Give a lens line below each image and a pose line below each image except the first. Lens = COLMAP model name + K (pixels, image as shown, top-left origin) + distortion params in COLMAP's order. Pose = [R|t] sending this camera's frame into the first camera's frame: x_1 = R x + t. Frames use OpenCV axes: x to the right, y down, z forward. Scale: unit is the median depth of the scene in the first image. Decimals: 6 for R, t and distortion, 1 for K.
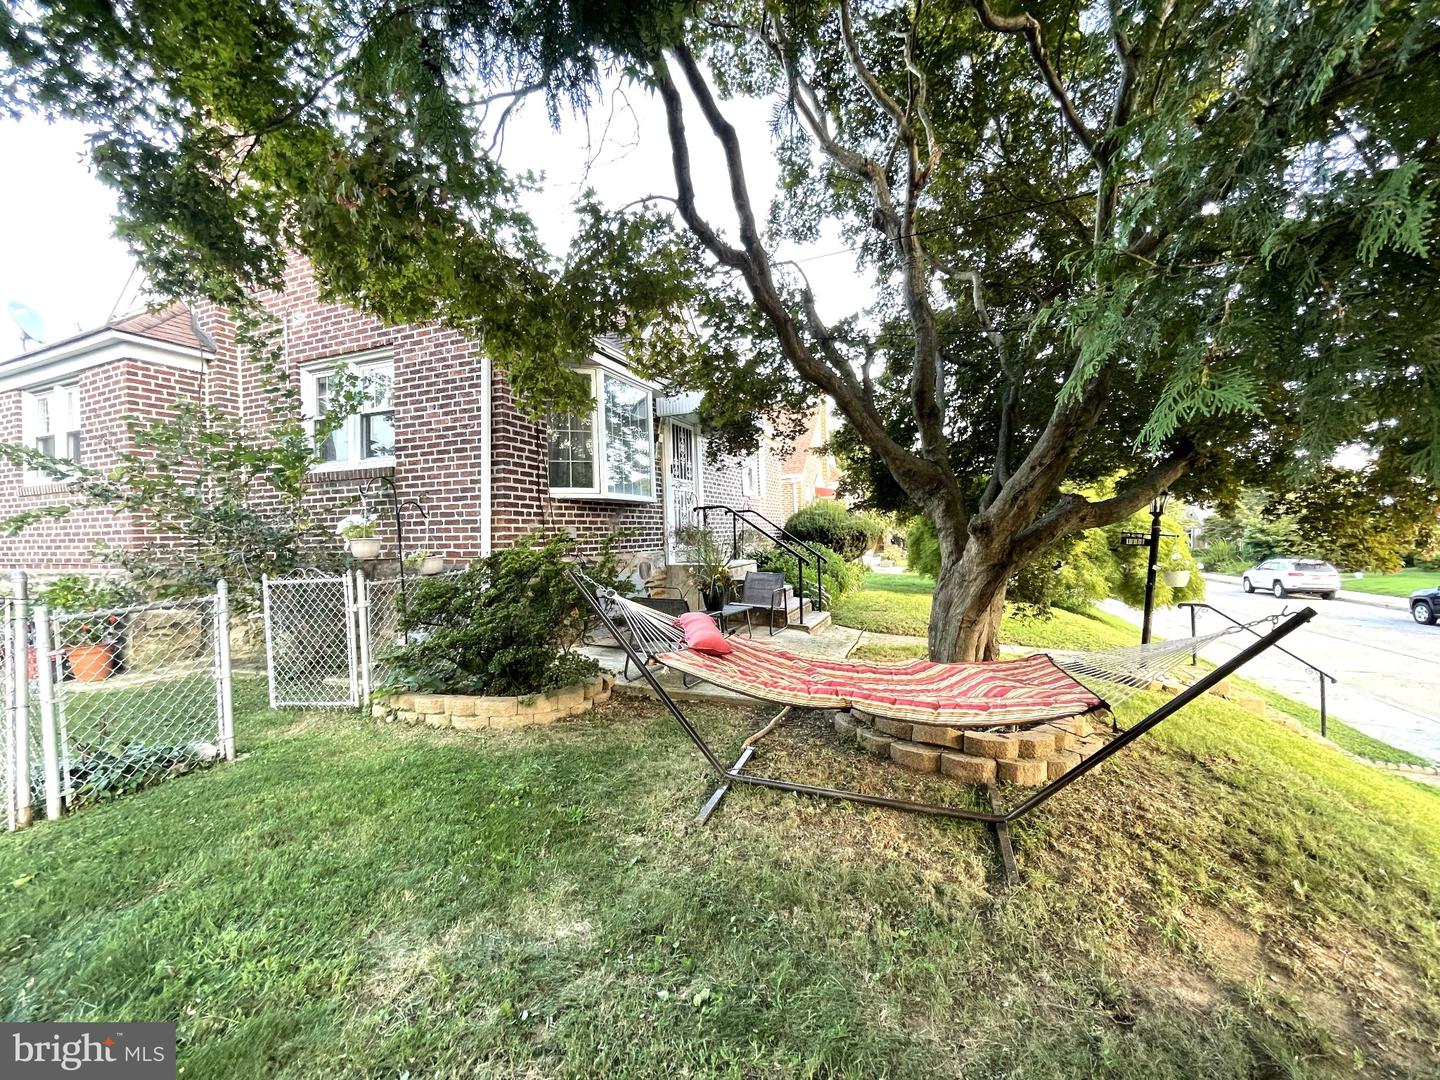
lens RADIAL K [[586.4, 0, 720.0], [0, 586.4, 540.0], [0, 0, 1]] dist [-0.002460, -0.000654]
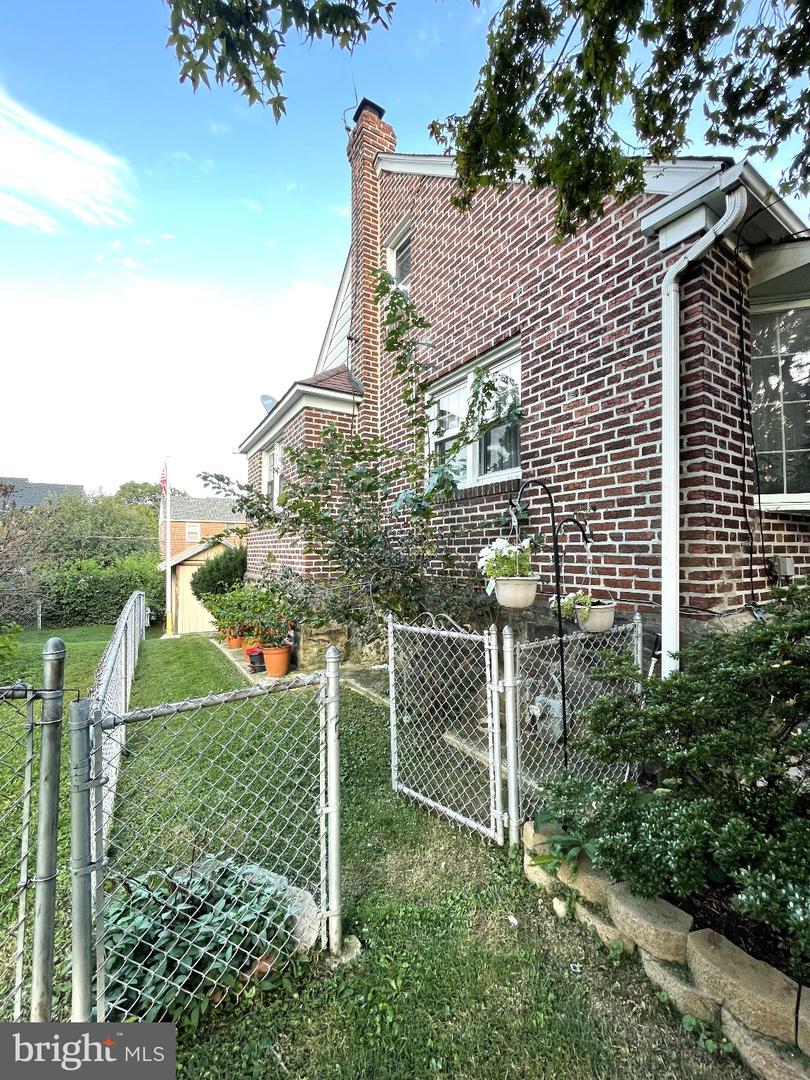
lens RADIAL K [[439.2, 0, 405.0], [0, 439.2, 540.0], [0, 0, 1]] dist [-0.002948, 0.000032]
pose [[0.802880, 0.004321, -0.596126, -0.333041], [-0.022625, 0.999474, -0.023227, -0.022847], [0.595712, 0.032135, 0.802555, 0.433634]]
